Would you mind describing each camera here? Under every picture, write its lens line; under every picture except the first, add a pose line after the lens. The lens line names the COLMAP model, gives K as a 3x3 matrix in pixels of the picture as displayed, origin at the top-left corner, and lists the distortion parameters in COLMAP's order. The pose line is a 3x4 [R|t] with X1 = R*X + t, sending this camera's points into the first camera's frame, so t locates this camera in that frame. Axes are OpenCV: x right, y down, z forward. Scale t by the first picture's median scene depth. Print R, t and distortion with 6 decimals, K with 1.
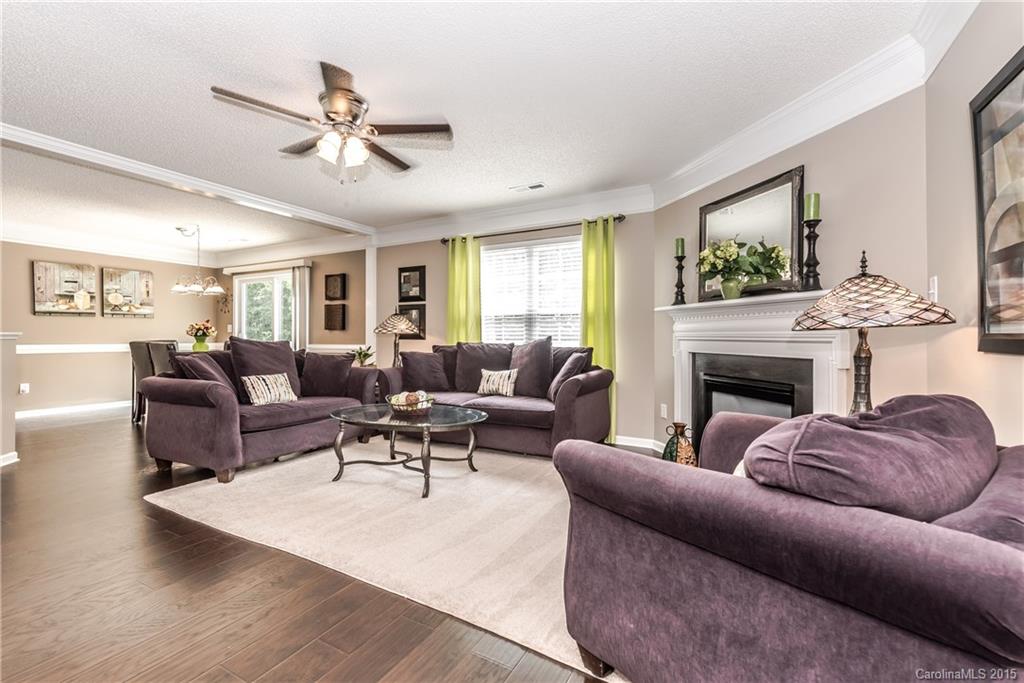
lens RADIAL K [[446.3, 0, 511.0], [0, 446.3, 337.2], [0, 0, 1]] dist [0.004289, -0.000027]
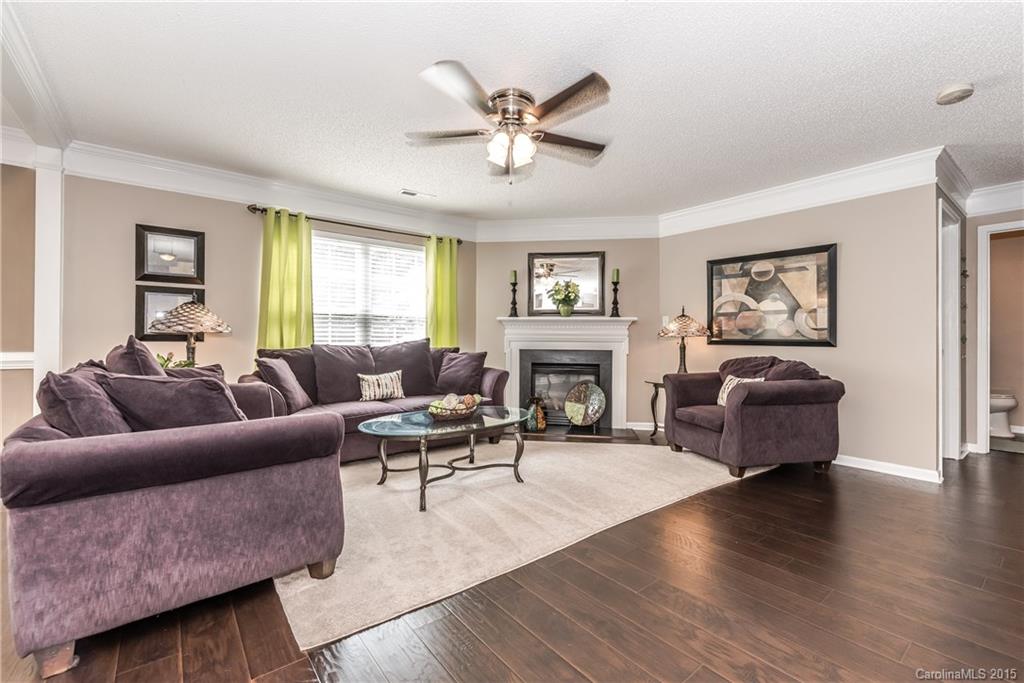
lens RADIAL K [[446.3, 0, 513.7], [0, 446.3, 331.1], [0, 0, 1]] dist [0.004289, -0.000027]
pose [[0.398532, 0.017683, 0.916984, -0.602899], [-0.004855, 0.999841, -0.017171, -0.001092], [-0.917142, 0.002391, 0.398555, 0.279666]]
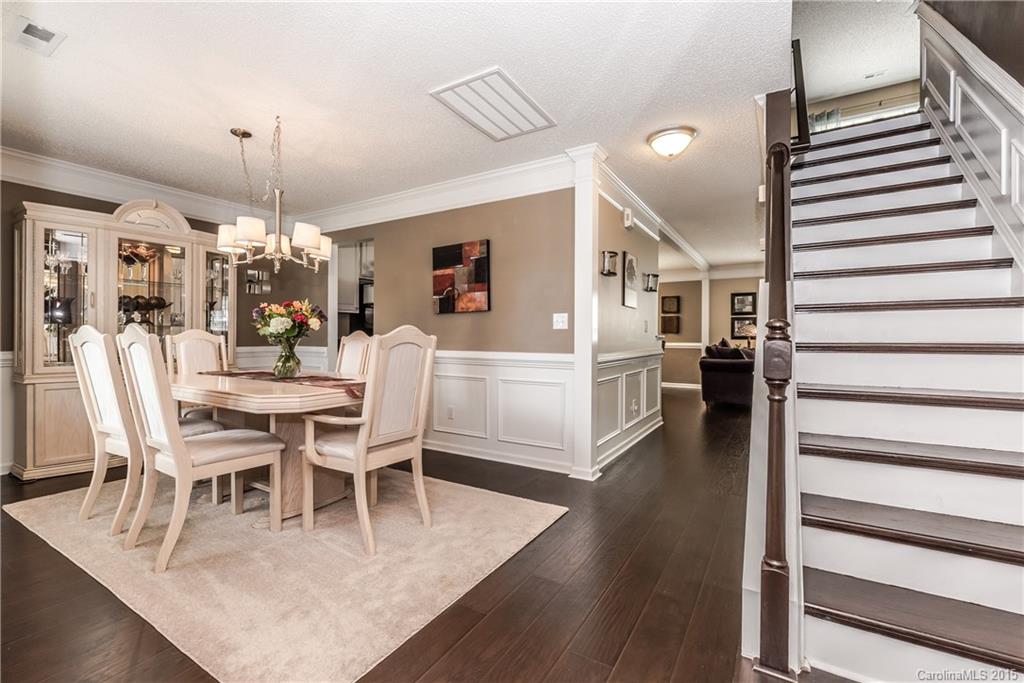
lens RADIAL K [[446.3, 0, 513.1], [0, 446.3, 340.4], [0, 0, 1]] dist [0.004289, -0.000027]
pose [[0.999222, 0.003325, -0.039296, -0.936924], [-0.003095, 0.999978, 0.005919, 0.000685], [0.039315, -0.005793, 0.999210, -0.566578]]
